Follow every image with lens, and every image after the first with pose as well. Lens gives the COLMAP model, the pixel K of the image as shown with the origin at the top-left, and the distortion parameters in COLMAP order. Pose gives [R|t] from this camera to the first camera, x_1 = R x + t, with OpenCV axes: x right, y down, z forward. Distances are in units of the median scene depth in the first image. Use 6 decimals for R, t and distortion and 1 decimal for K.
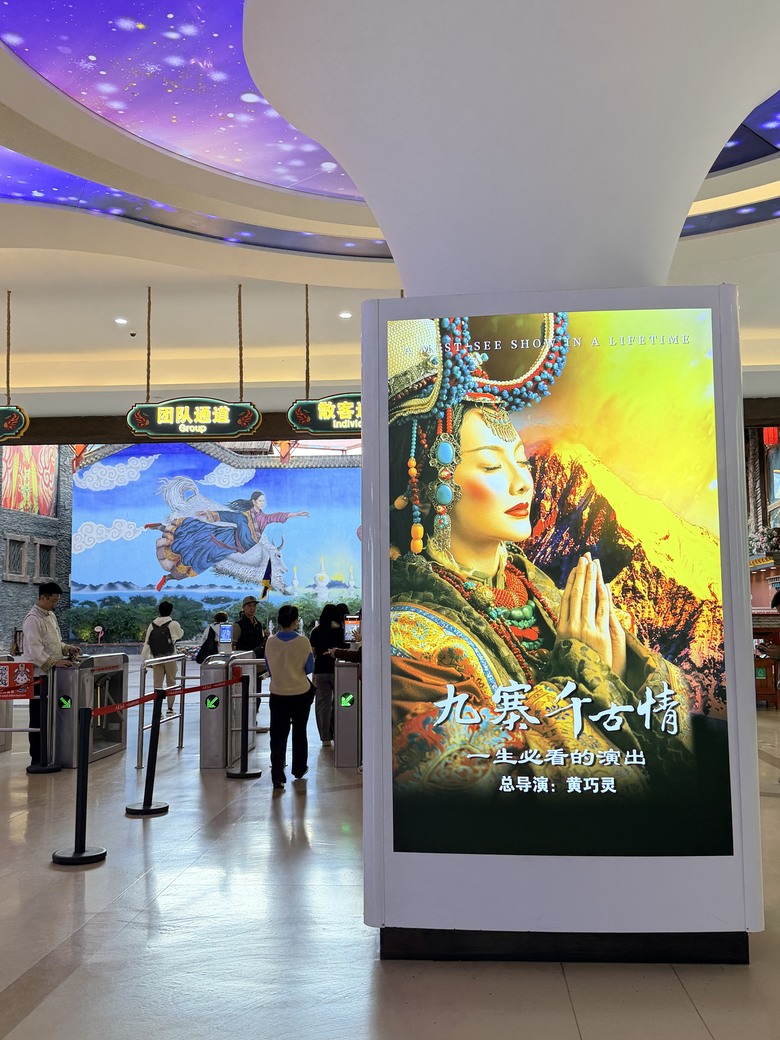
lens RADIAL K [[1033.7, 0, 388.5], [0, 1033.7, 523.0], [0, 0, 1]] dist [0.006021, 0.000000]
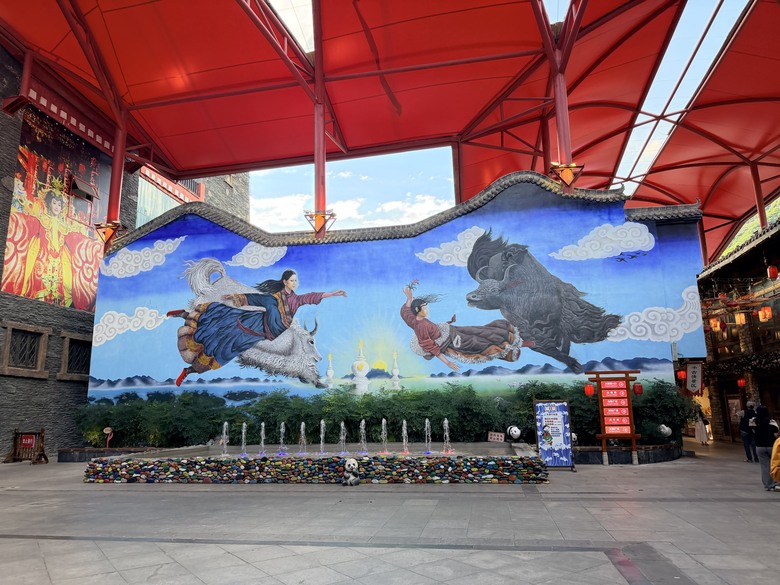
lens RADIAL K [[543.4, 0, 396.2], [0, 543.4, 285.8], [0, 0, 1]] dist [-0.041883, -0.010887]
pose [[0.993787, -0.042398, -0.102908, 0.012200], [0.027427, 0.989377, -0.142764, 0.051718], [0.107868, 0.139055, 0.984392, 0.555171]]
